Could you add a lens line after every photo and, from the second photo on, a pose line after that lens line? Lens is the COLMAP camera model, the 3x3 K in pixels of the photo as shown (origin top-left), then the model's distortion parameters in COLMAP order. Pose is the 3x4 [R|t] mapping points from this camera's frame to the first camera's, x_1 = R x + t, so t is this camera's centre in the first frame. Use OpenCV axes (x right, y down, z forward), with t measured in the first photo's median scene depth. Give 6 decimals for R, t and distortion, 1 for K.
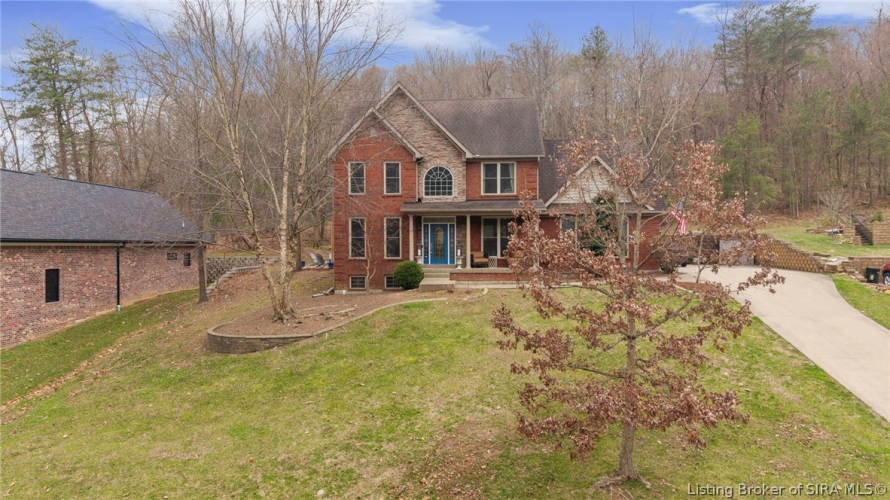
lens RADIAL K [[597.3, 0, 445.0], [0, 597.3, 250.0], [0, 0, 1]] dist [0.034019, -0.027937]
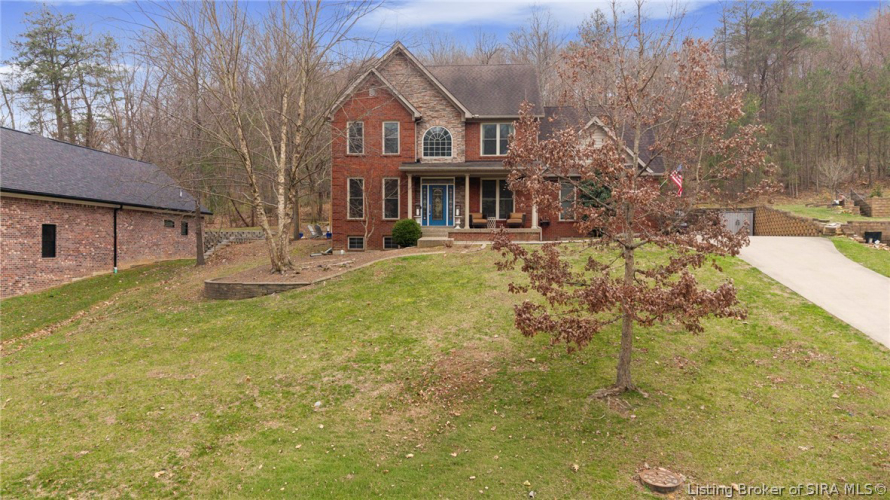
lens RADIAL K [[598.6, 0, 445.0], [0, 598.6, 250.0], [0, 0, 1]] dist [0.037034, -0.032891]
pose [[0.999977, 0.006204, 0.002776, 0.000024], [-0.006209, 0.999979, 0.001762, 0.063585], [-0.002765, -0.001779, 0.999995, 0.000031]]
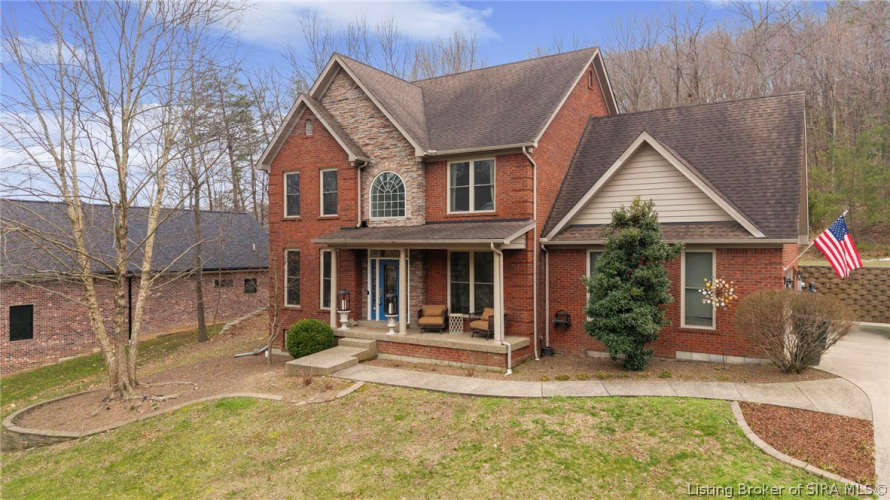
lens RADIAL K [[597.3, 0, 445.0], [0, 597.3, 250.0], [0, 0, 1]] dist [0.034019, -0.027937]
pose [[0.877911, 0.004493, -0.478802, 0.361424], [-0.004604, 0.999989, 0.000941, -0.055368], [0.478801, 0.001378, 0.877922, 0.453216]]
